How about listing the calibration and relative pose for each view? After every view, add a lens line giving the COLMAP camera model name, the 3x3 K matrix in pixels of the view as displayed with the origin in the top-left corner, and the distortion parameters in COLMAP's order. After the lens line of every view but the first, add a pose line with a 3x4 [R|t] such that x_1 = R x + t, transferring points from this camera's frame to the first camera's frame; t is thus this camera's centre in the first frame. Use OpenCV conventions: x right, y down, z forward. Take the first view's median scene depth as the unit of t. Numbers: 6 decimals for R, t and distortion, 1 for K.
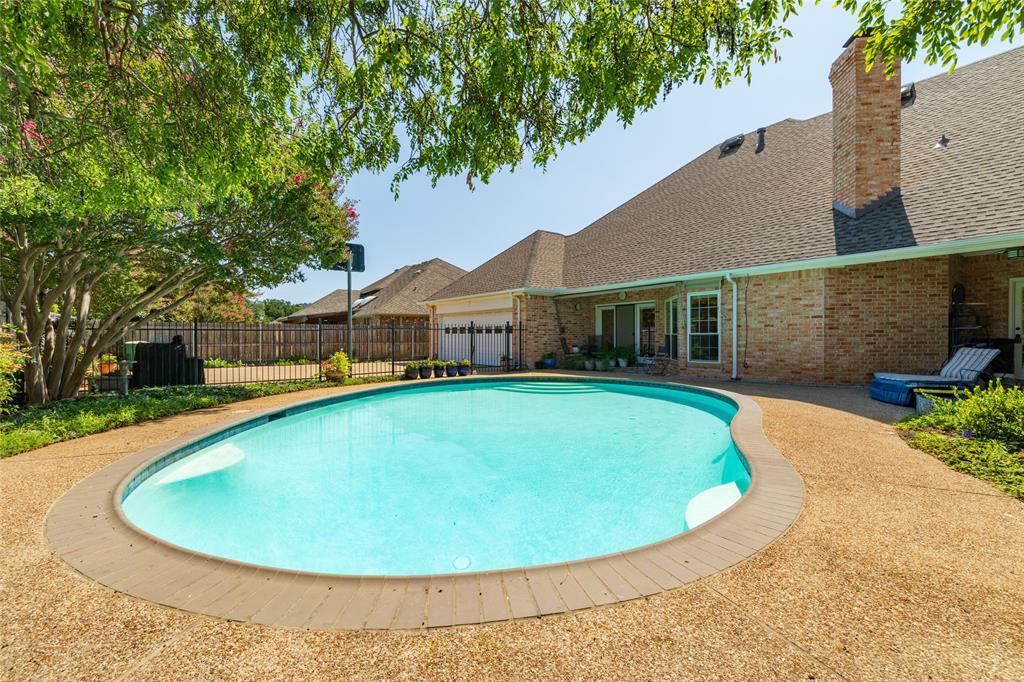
lens RADIAL K [[438.3, 0, 511.5], [0, 438.3, 340.5], [0, 0, 1]] dist [-0.000278, -0.000242]
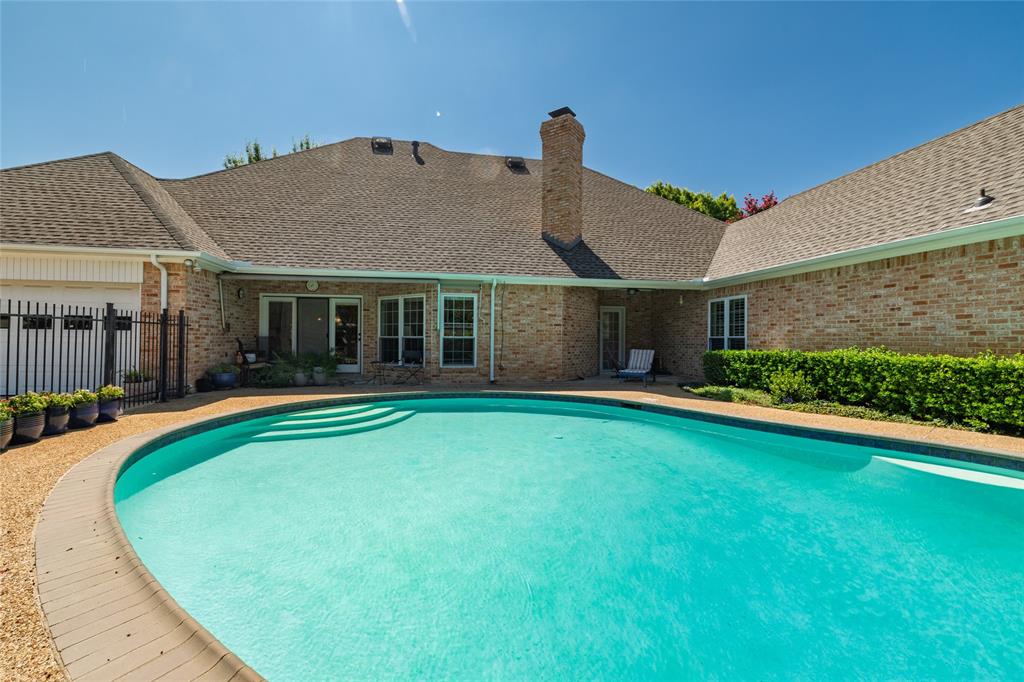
lens RADIAL K [[438.3, 0, 512.7], [0, 438.3, 337.4], [0, 0, 1]] dist [-0.000278, -0.000242]
pose [[0.455645, 0.014495, 0.890043, -0.367778], [-0.002789, 0.999886, -0.014856, -0.000905], [-0.890157, 0.004287, 0.455633, 0.462340]]
